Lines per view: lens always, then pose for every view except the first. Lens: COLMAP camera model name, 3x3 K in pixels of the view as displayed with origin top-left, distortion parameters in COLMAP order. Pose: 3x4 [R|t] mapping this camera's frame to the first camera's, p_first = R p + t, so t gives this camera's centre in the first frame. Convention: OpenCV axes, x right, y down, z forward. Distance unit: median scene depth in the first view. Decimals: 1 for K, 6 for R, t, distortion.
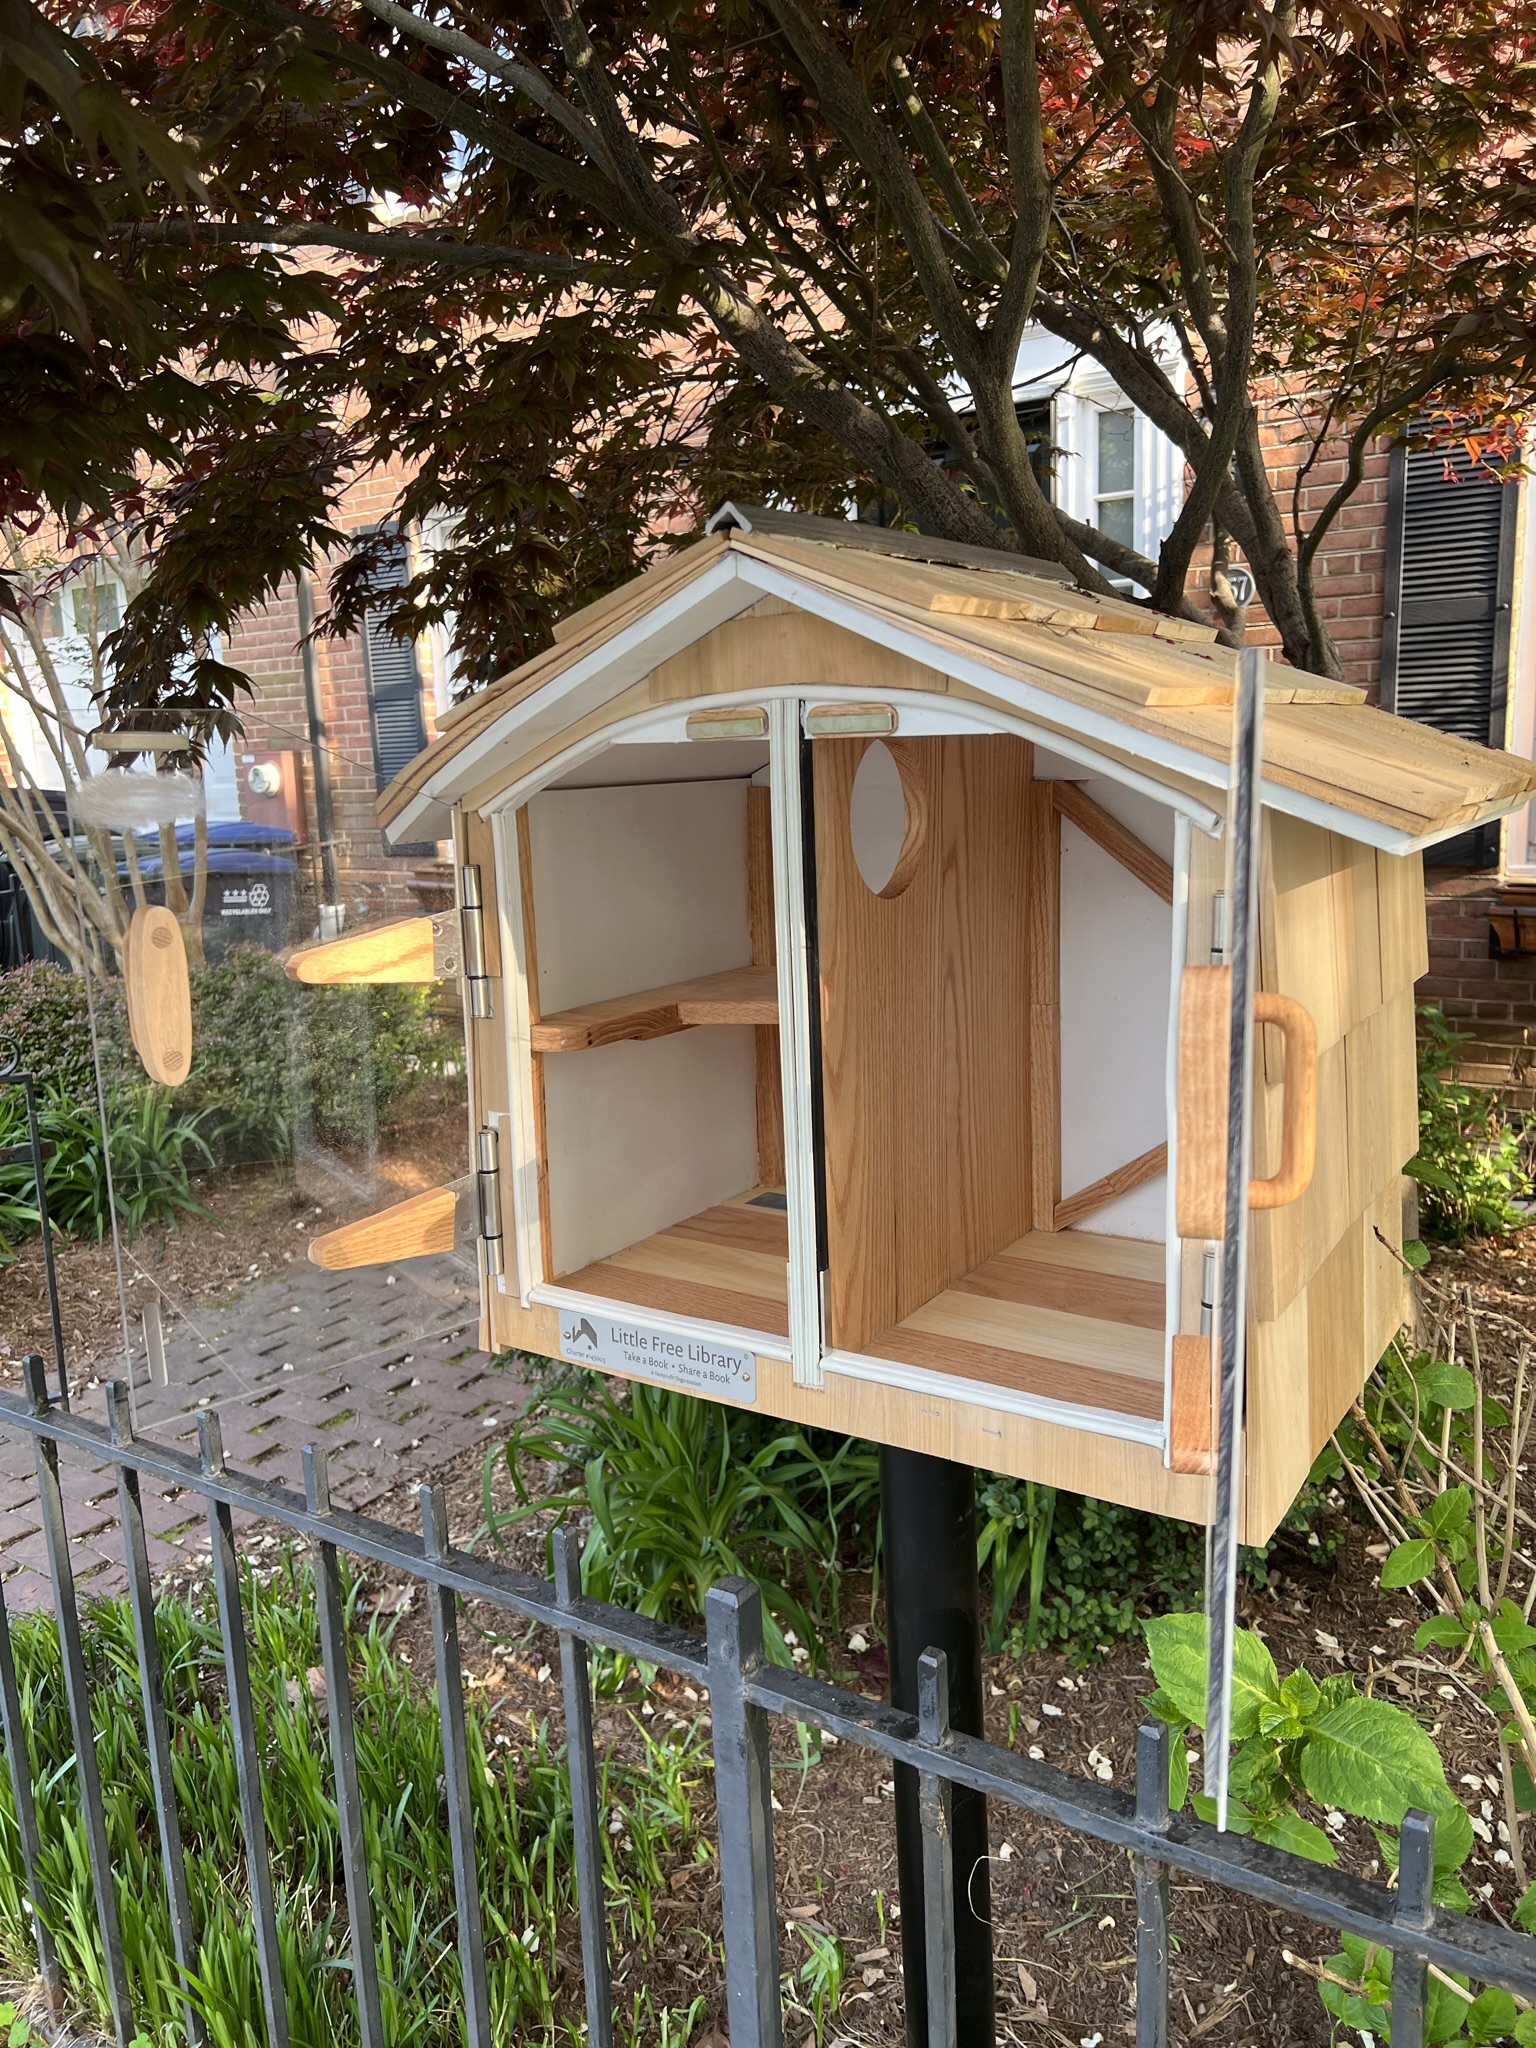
lens RADIAL K [[1577.4, 0, 758.9], [0, 1577.4, 1024.4], [0, 0, 1]] dist [0.049669, -0.048925]
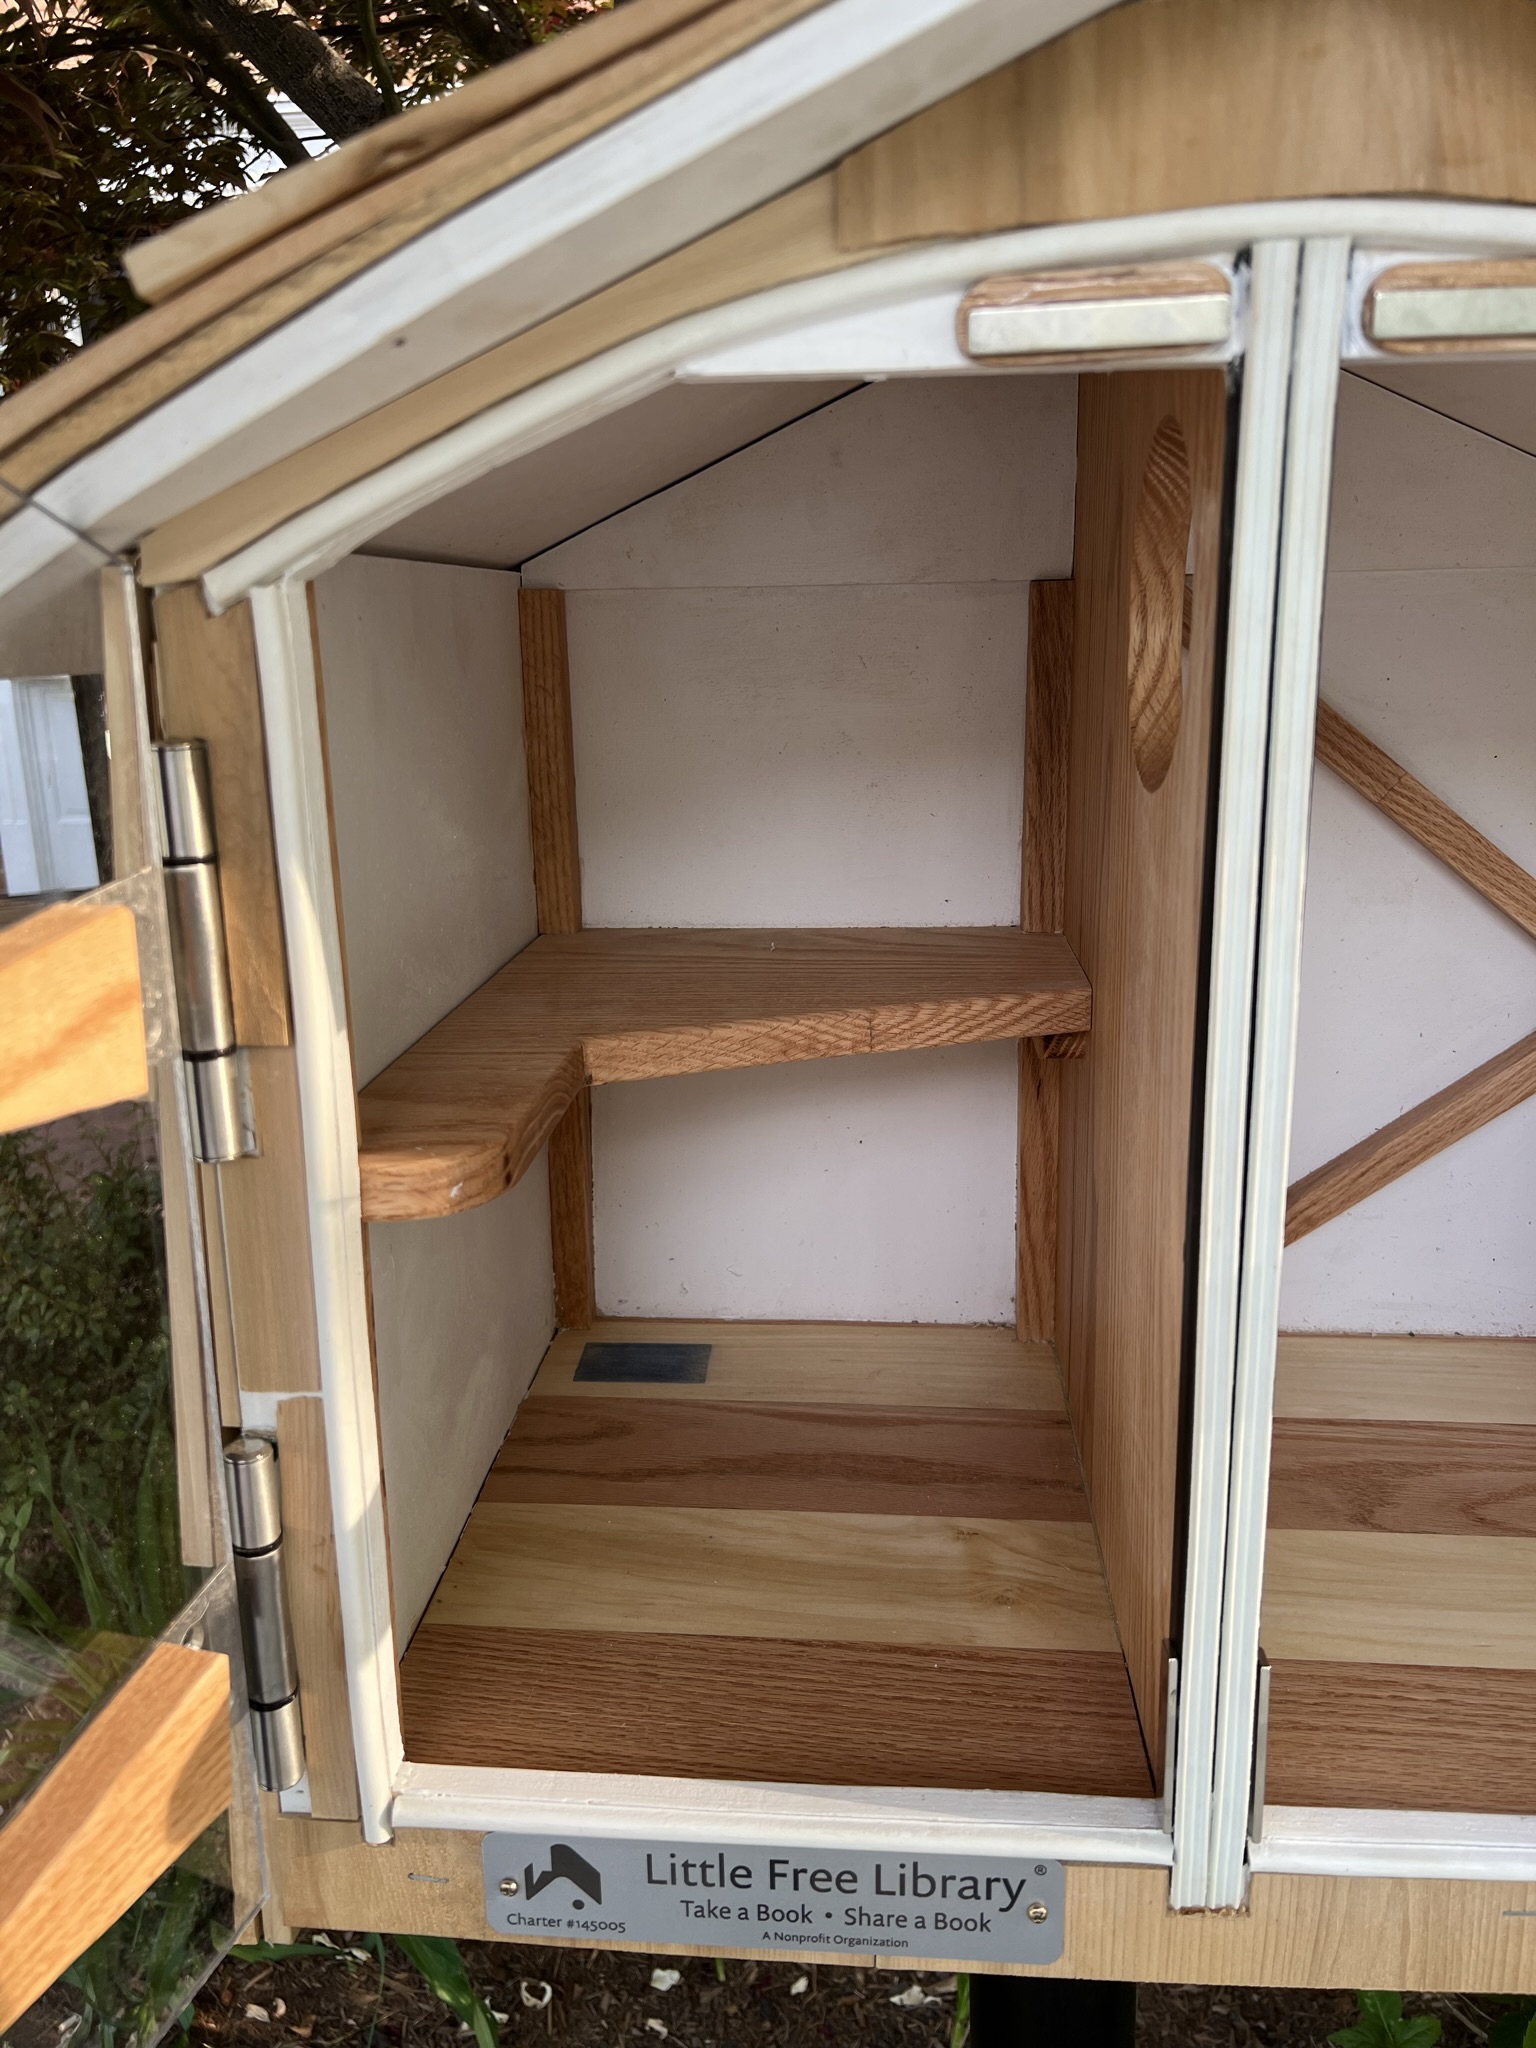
lens RADIAL K [[1577.4, 0, 770.8], [0, 1577.4, 1018.9], [0, 0, 1]] dist [0.049669, -0.048925]
pose [[0.874278, -0.104098, 0.474133, -0.099715], [0.075902, 0.994037, 0.078286, -0.023627], [-0.479455, -0.032456, 0.876966, 0.259257]]
